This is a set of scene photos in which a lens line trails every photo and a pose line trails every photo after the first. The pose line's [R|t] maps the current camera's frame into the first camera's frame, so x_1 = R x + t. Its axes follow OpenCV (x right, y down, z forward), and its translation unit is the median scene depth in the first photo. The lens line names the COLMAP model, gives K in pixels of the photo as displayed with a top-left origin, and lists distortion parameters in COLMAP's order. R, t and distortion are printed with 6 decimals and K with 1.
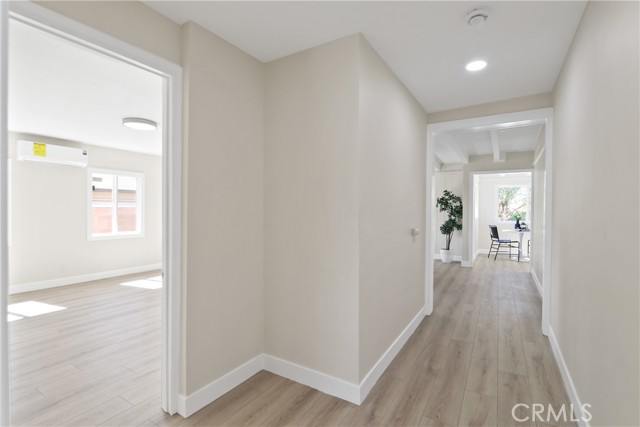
lens RADIAL K [[294.8, 0, 317.5], [0, 294.8, 213.7], [0, 0, 1]] dist [-0.013552, -0.000230]
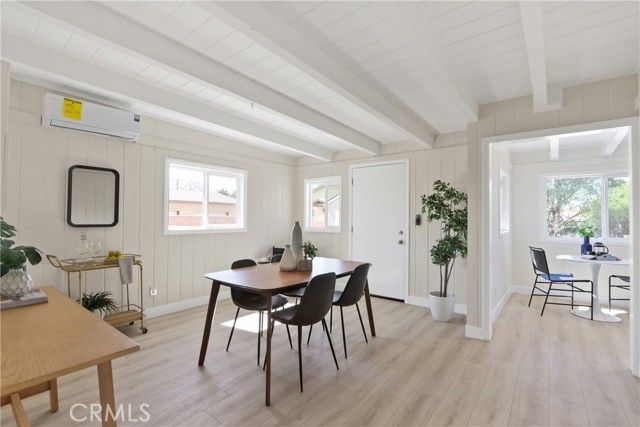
lens RADIAL K [[294.8, 0, 319.2], [0, 294.8, 216.0], [0, 0, 1]] dist [-0.013552, -0.000230]
pose [[0.993849, -0.003226, -0.110698, 0.282463], [0.000661, 0.999731, -0.023203, -0.004756], [0.110743, 0.022987, 0.993583, 0.456673]]
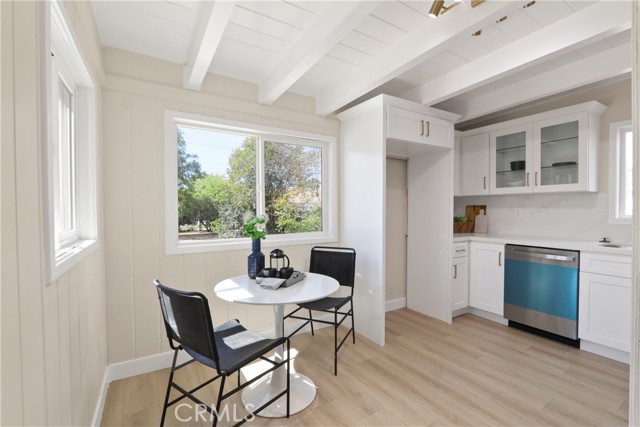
lens RADIAL K [[294.8, 0, 321.0], [0, 294.8, 215.4], [0, 0, 1]] dist [-0.013552, -0.000230]
pose [[0.453513, -0.023179, 0.890948, 0.503236], [0.007651, 0.999726, 0.022115, -0.007135], [-0.891217, -0.003212, 0.453566, 0.886905]]
